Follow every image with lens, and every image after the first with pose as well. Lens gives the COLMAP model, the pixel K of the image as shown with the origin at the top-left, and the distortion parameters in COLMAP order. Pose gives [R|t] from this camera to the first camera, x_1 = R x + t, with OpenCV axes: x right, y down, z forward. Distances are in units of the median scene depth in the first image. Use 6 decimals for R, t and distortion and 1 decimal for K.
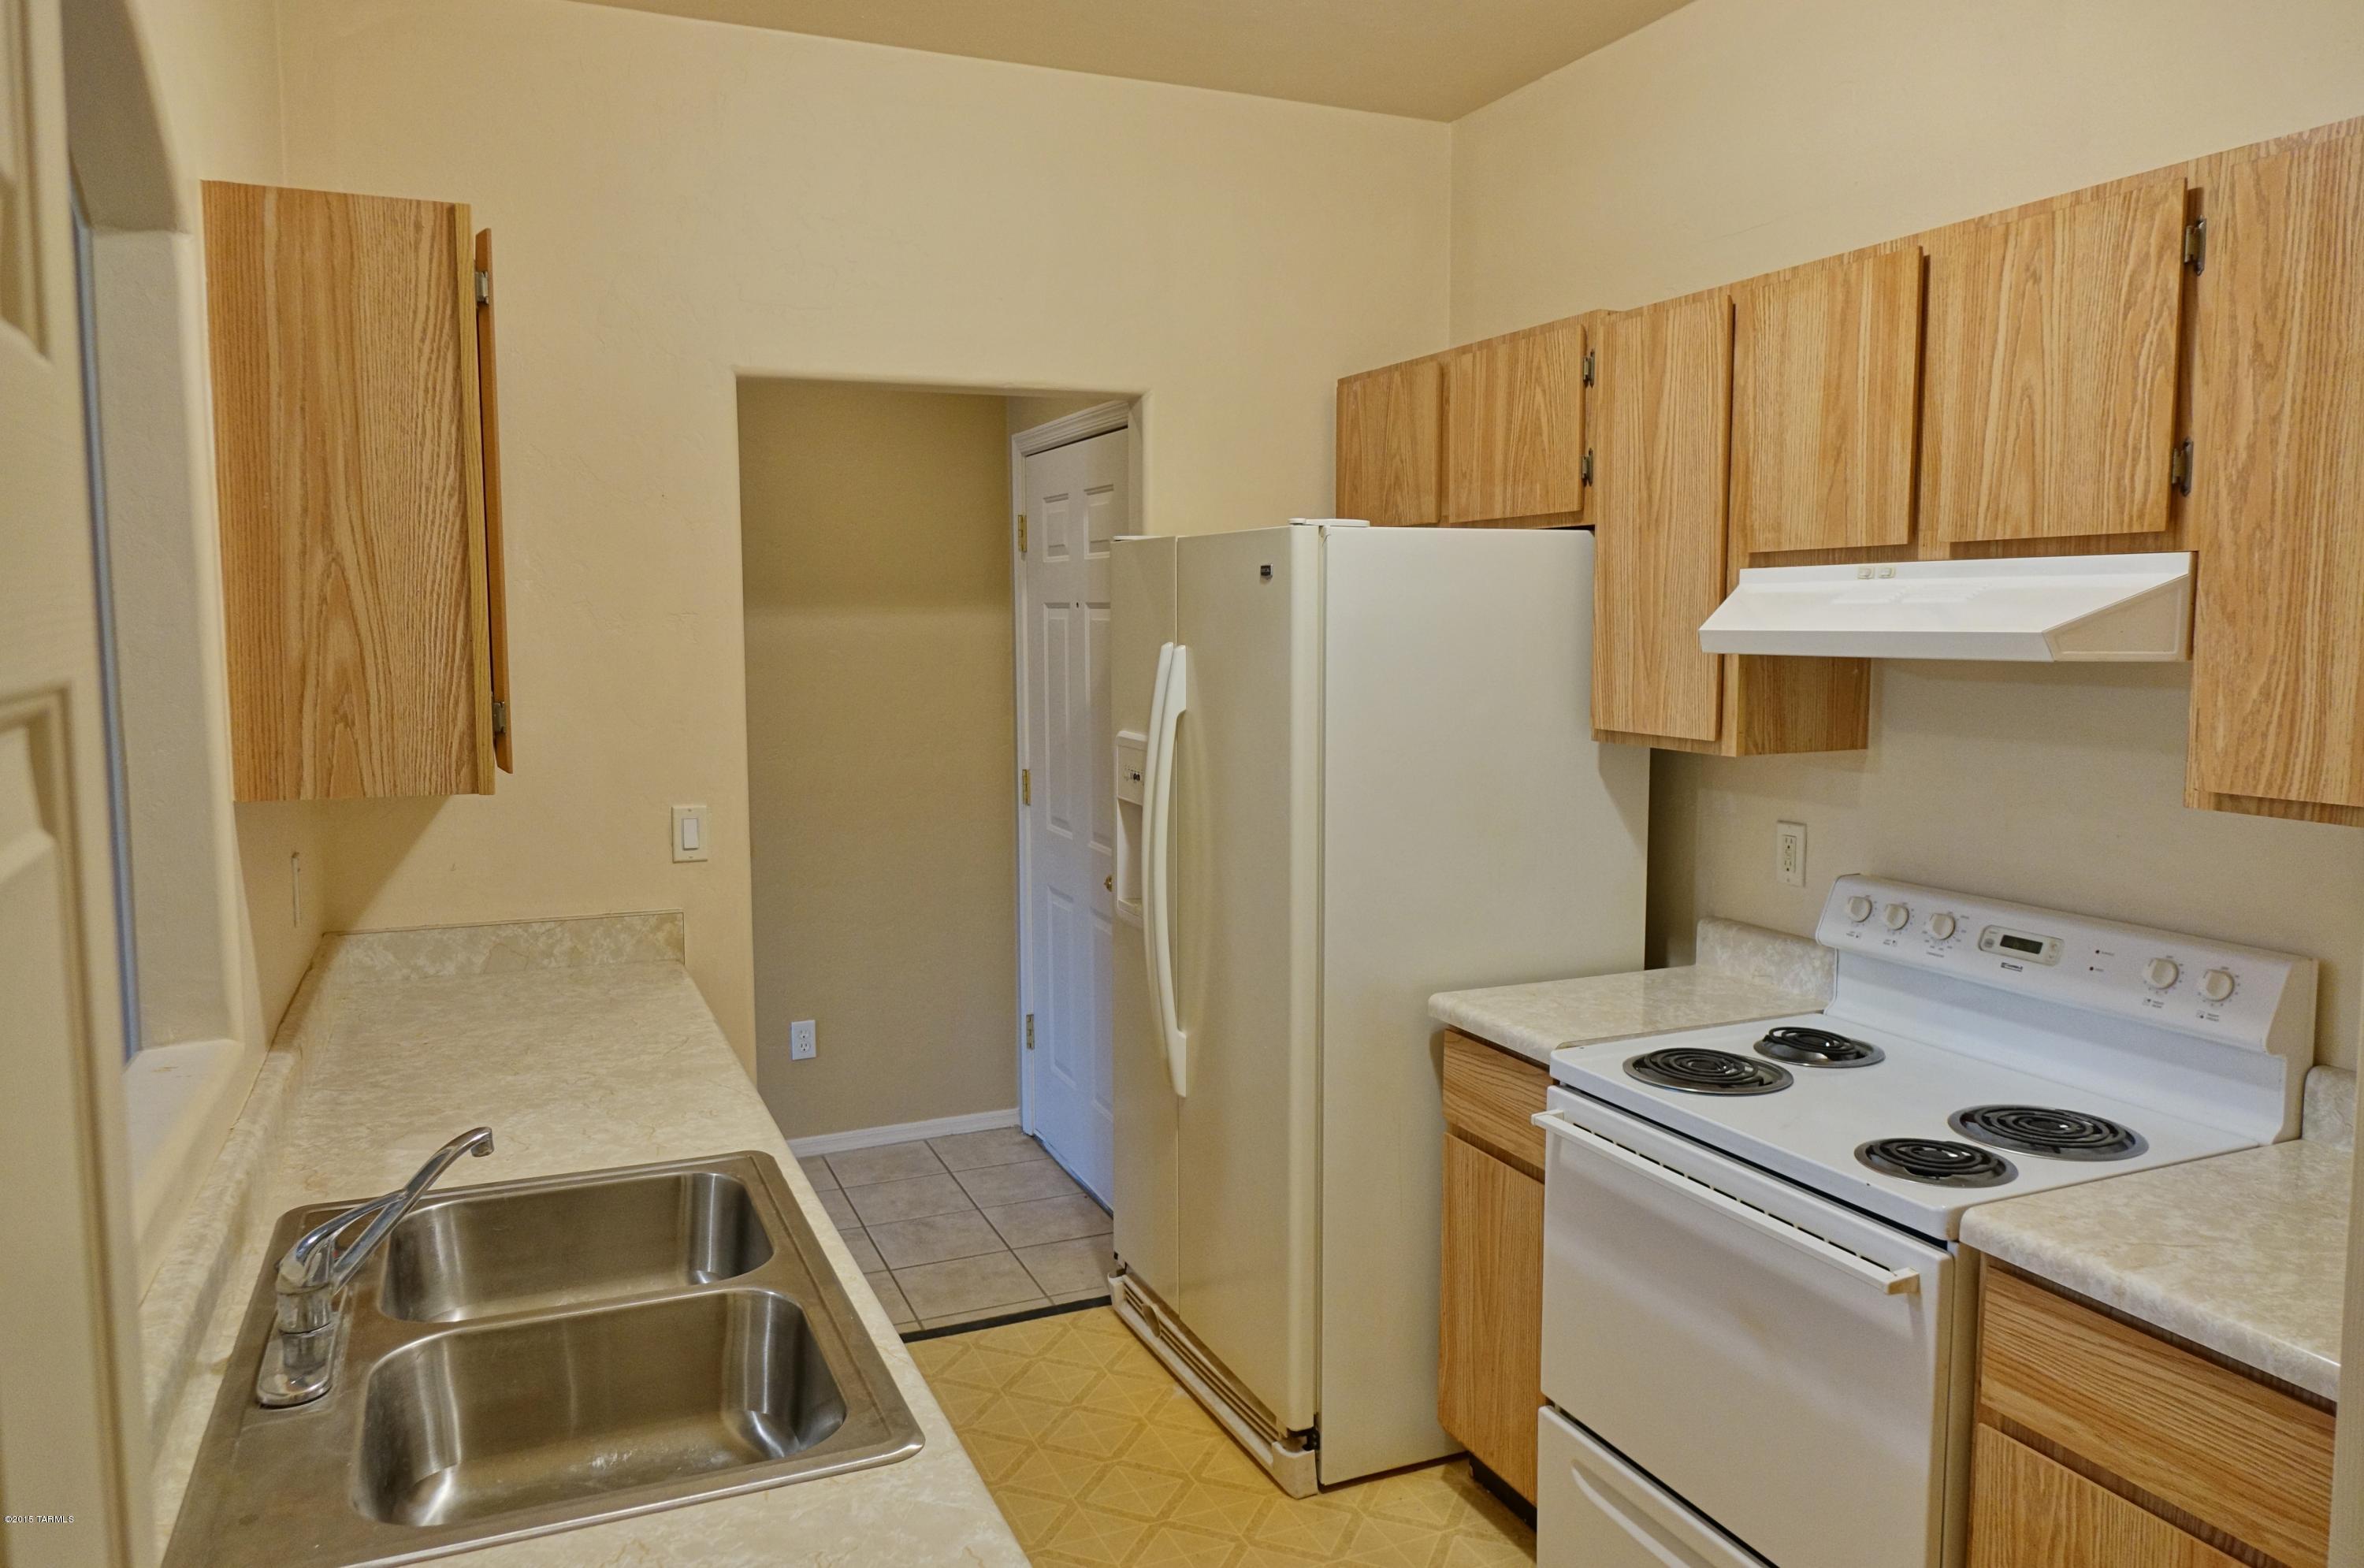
lens RADIAL K [[1614.8, 0, 1182.3], [0, 1614.8, 770.7], [0, 0, 1]] dist [-0.002177, 0.003134]
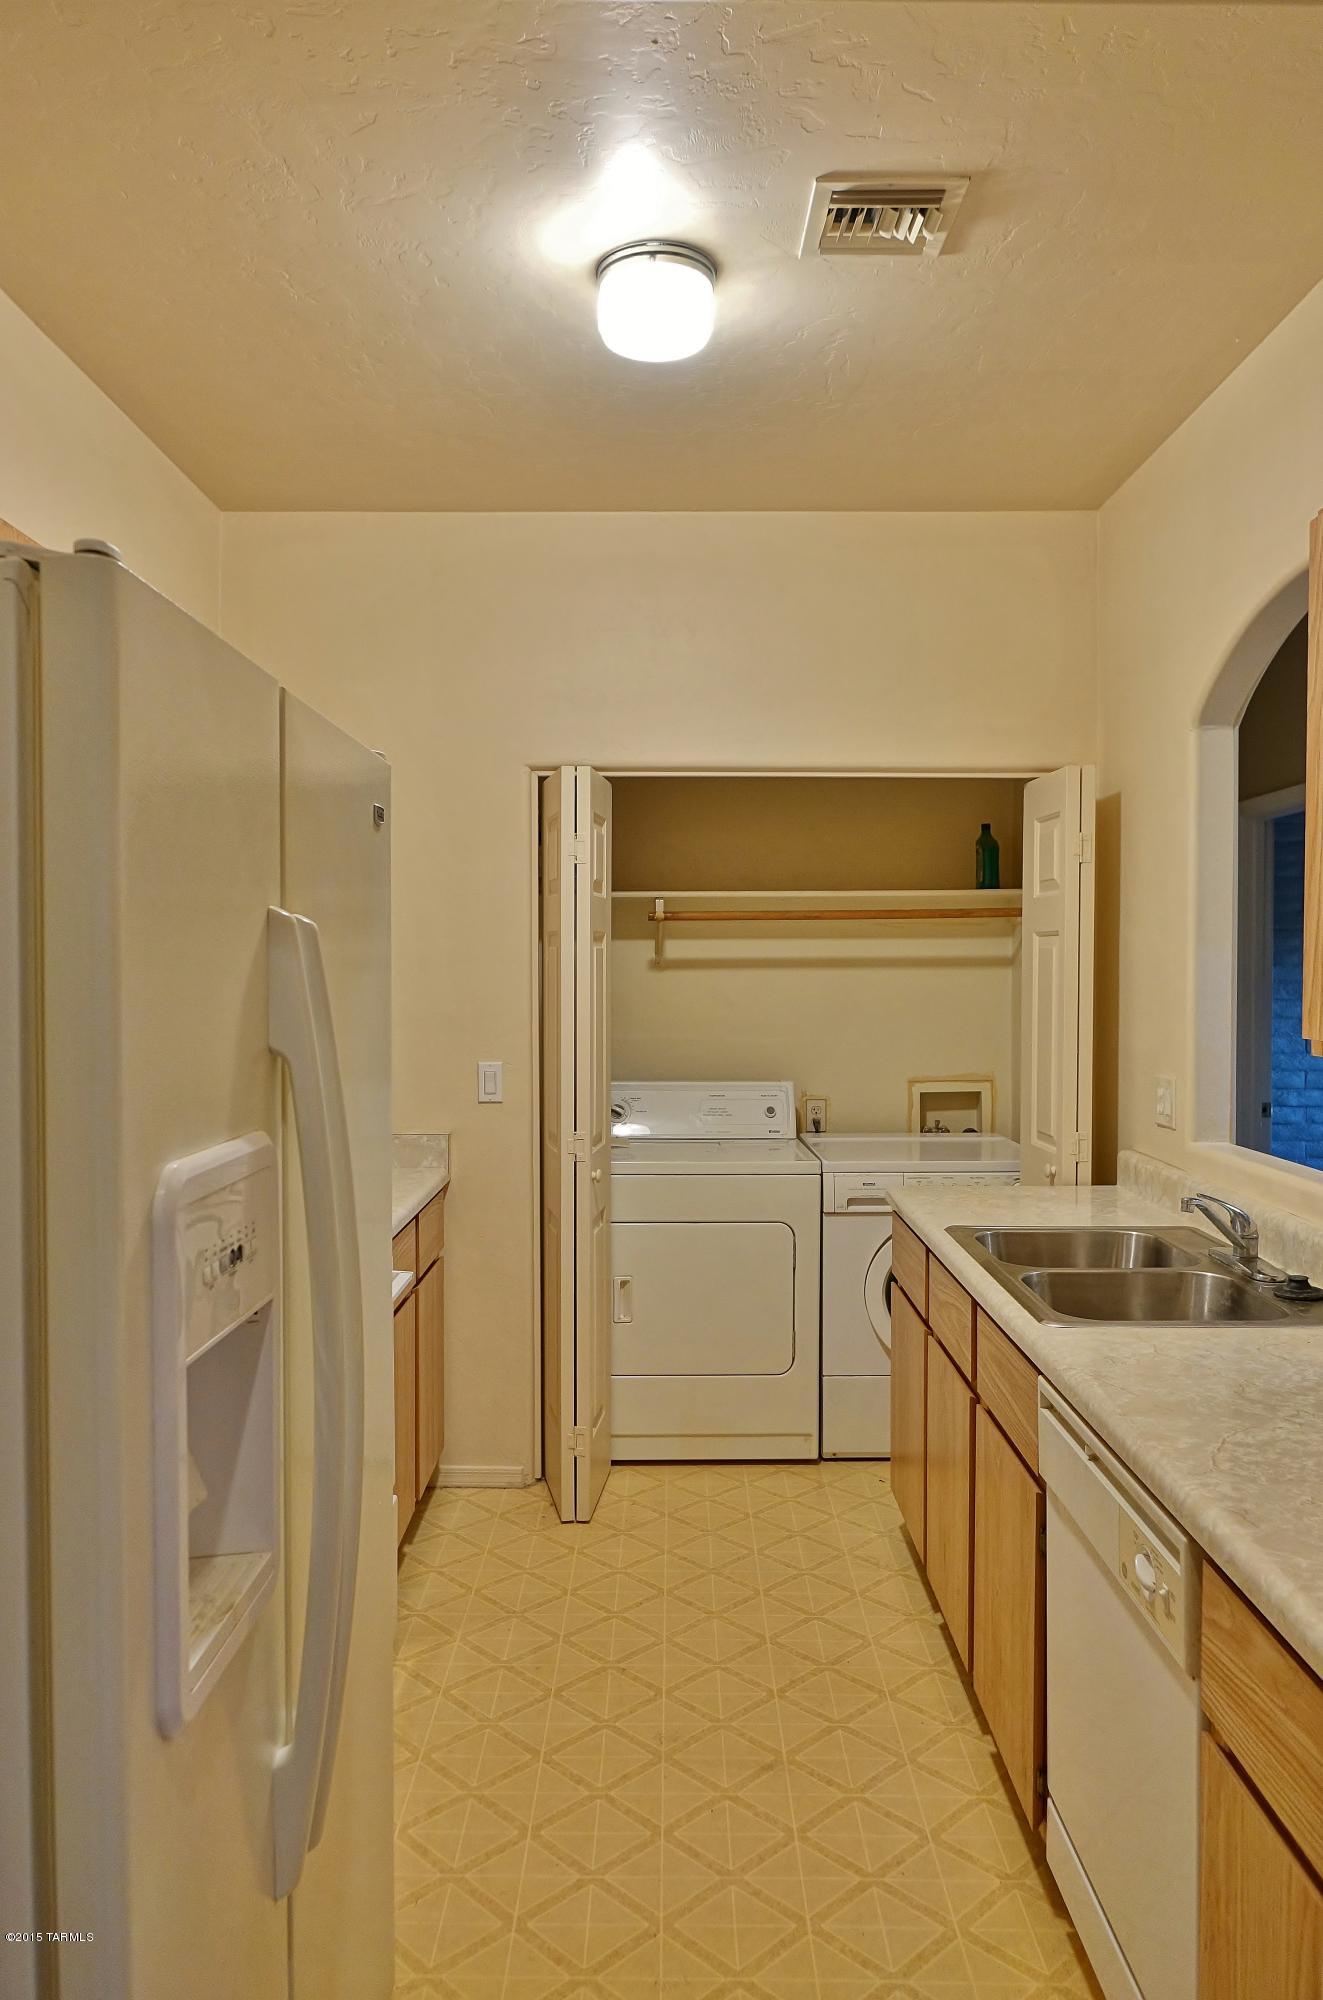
lens RADIAL K [[1366.2, 0, 663.1], [0, 1366.2, 998.0], [0, 0, 1]] dist [-0.002177, 0.003134]
pose [[-0.915142, -0.007792, 0.403055, -0.414723], [0.039711, 0.993208, 0.109365, -0.144787], [-0.401170, 0.116091, -0.908617, 2.071531]]
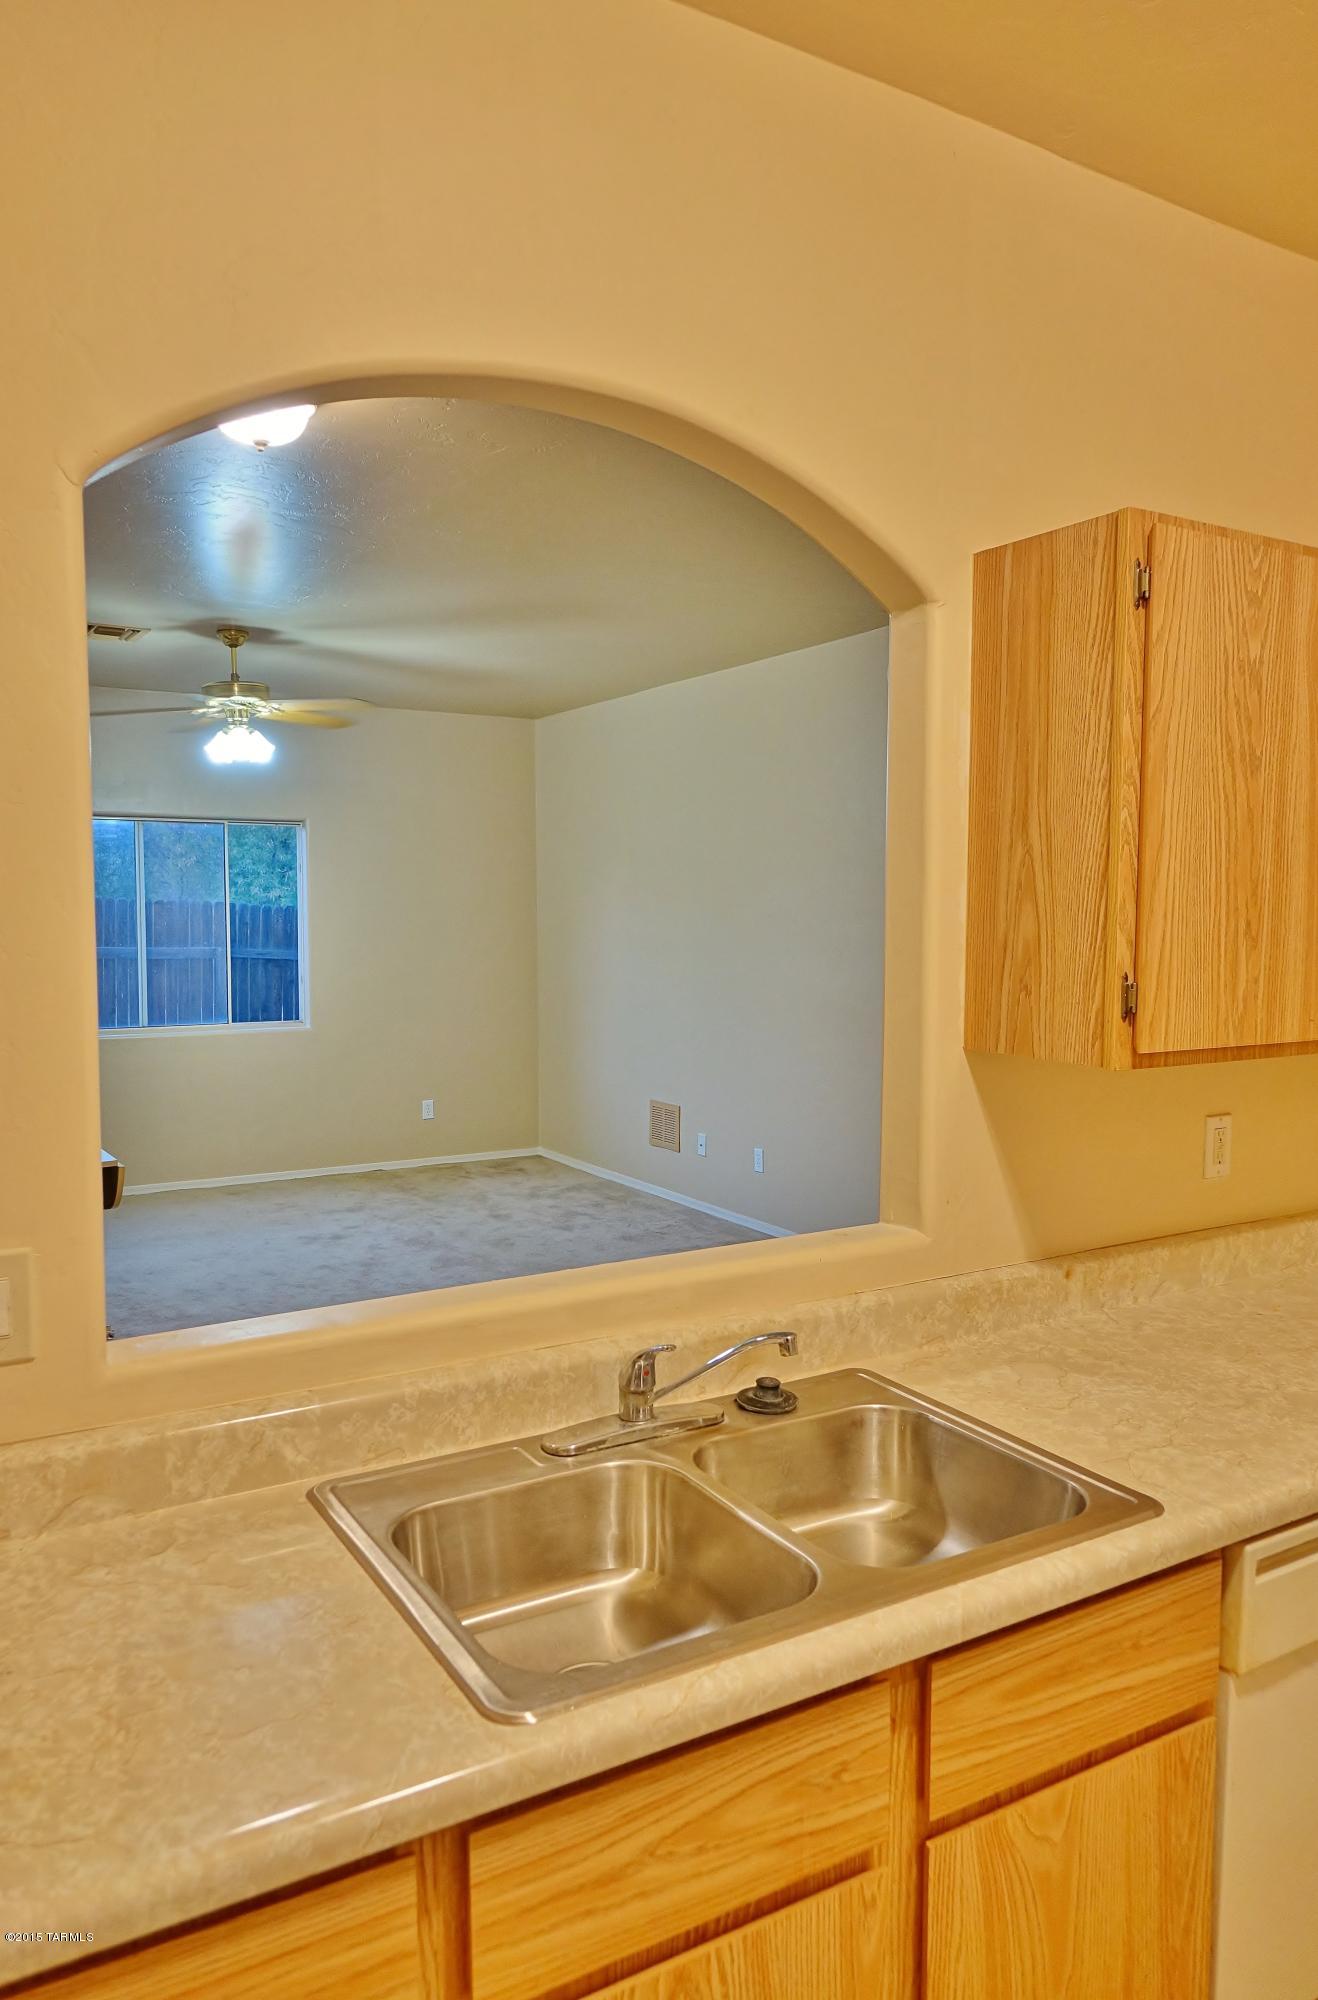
lens RADIAL K [[1366.2, 0, 645.8], [0, 1366.2, 1013.1], [0, 0, 1]] dist [-0.002177, 0.003134]
pose [[0.132445, 0.076727, -0.988216, 0.417809], [-0.099795, 0.992966, 0.063721, -0.049996], [0.986154, 0.090179, 0.139170, 0.599362]]
